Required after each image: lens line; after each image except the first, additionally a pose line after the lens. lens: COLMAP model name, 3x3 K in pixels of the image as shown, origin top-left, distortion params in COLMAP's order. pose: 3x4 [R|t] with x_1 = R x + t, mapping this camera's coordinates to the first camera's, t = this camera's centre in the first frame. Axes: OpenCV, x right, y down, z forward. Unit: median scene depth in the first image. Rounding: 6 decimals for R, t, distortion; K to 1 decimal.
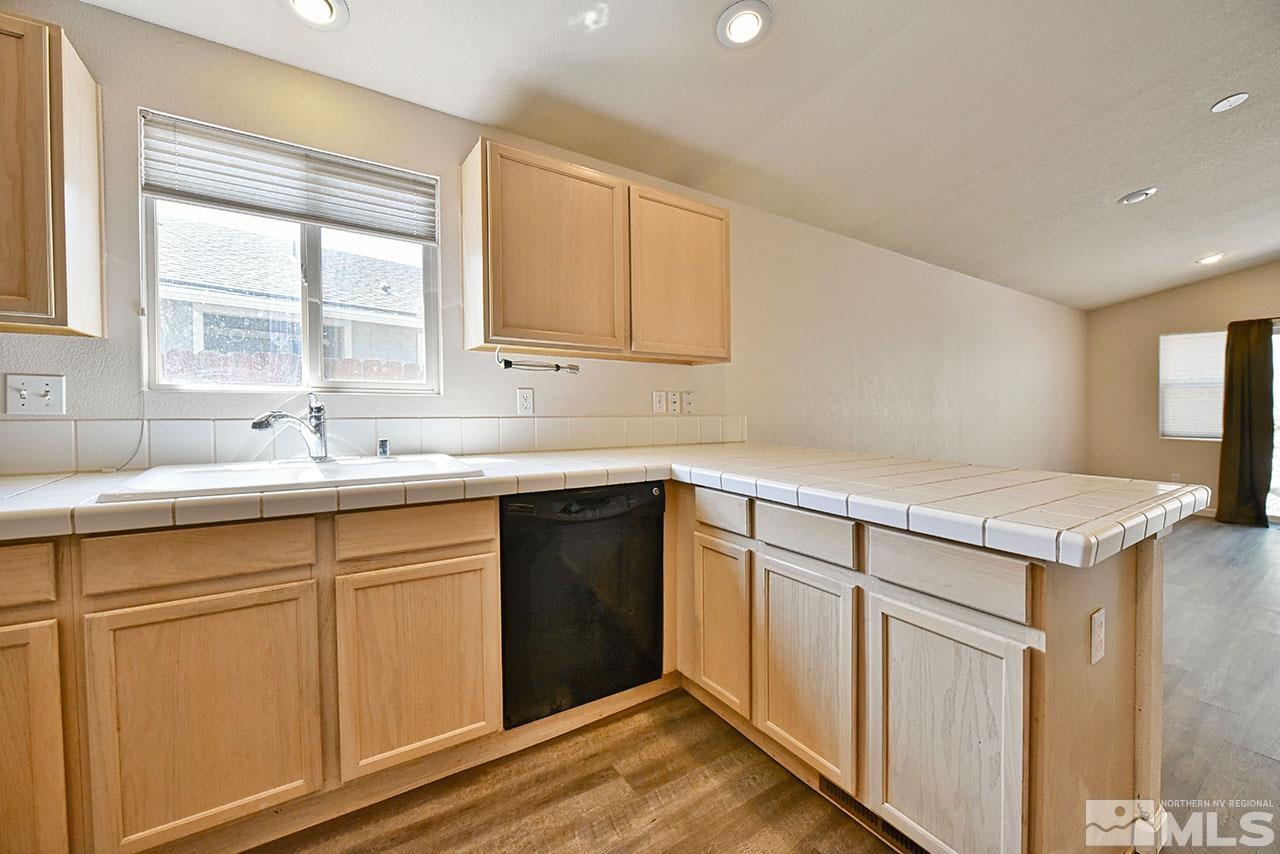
lens RADIAL K [[508.2, 0, 655.6], [0, 508.2, 409.6], [0, 0, 1]] dist [-0.009543, -0.000119]
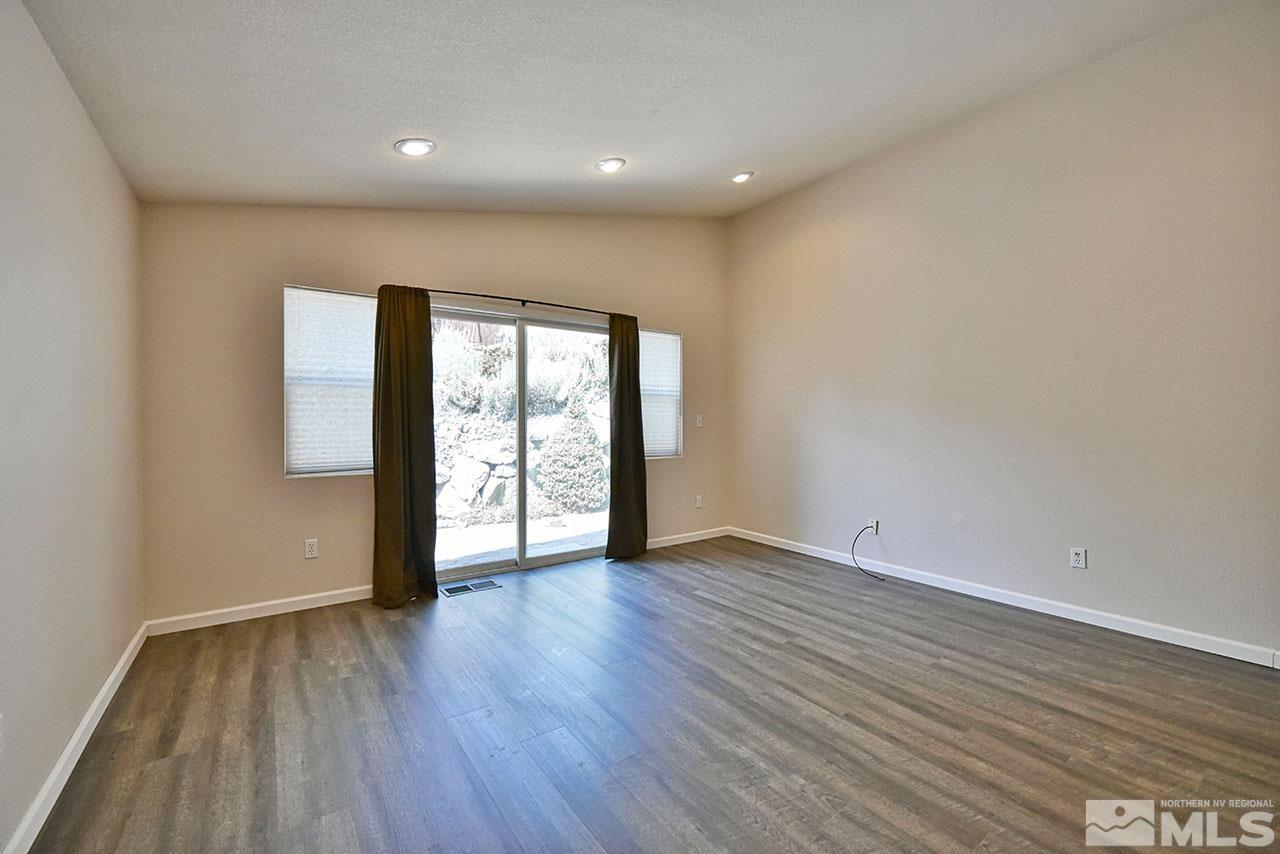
lens RADIAL K [[524.1, 0, 637.9], [0, 524.1, 429.9], [0, 0, 1]] dist [-0.012205, -0.000129]
pose [[-0.026130, -0.027779, 0.999273, 0.472065], [0.013852, 0.999508, 0.028148, -0.005979], [-0.999563, 0.014578, -0.025732, 0.691062]]
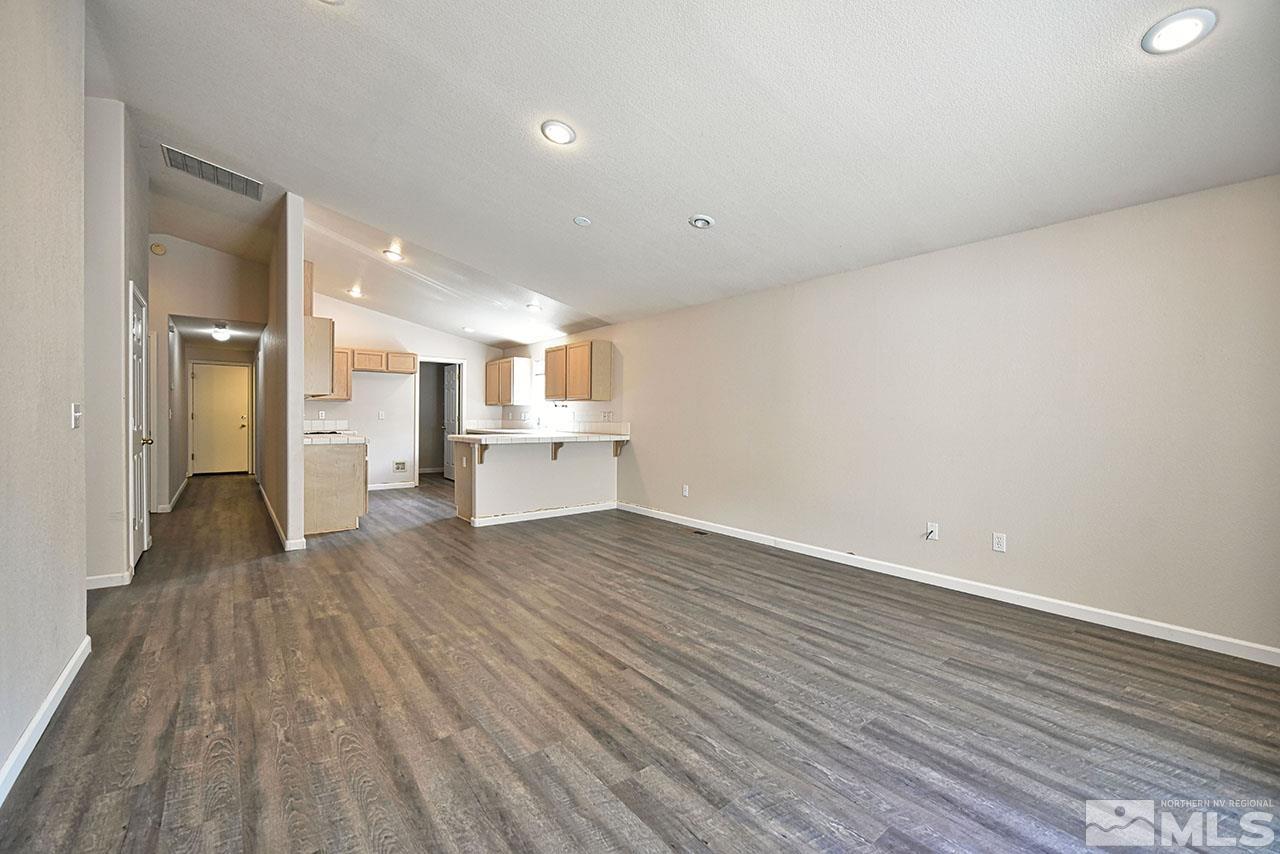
lens RADIAL K [[524.1, 0, 645.5], [0, 524.1, 426.0], [0, 0, 1]] dist [-0.012205, -0.000129]
pose [[0.088974, 0.007352, -0.996007, 1.322288], [-0.019293, 0.999798, 0.005657, 0.007672], [0.995847, 0.018712, 0.089097, 0.497592]]
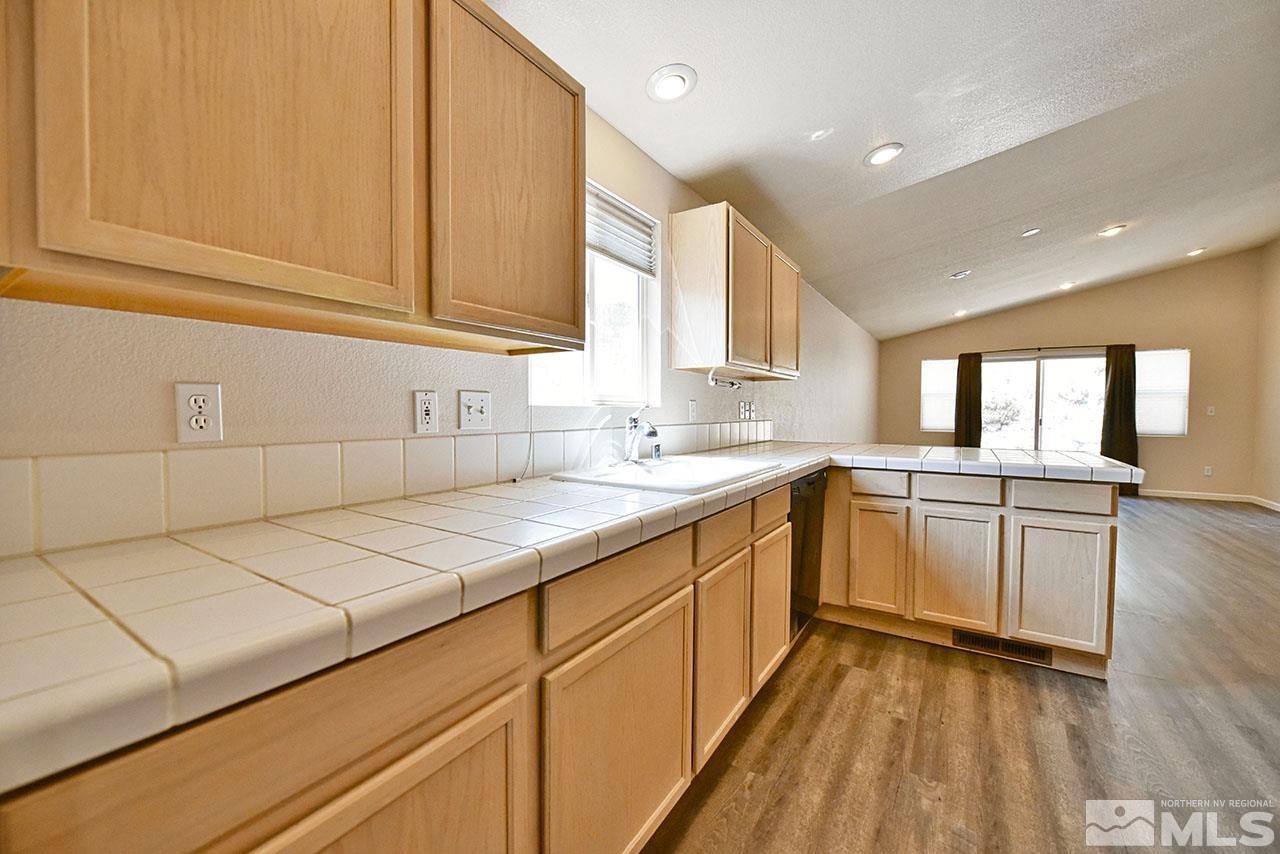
lens RADIAL K [[508.2, 0, 643.8], [0, 508.2, 427.2], [0, 0, 1]] dist [-0.009543, -0.000119]
pose [[0.916103, -0.023208, 0.400270, -0.352010], [0.013612, 0.999548, 0.026800, -0.004909], [-0.400711, -0.019103, 0.916005, -0.027222]]
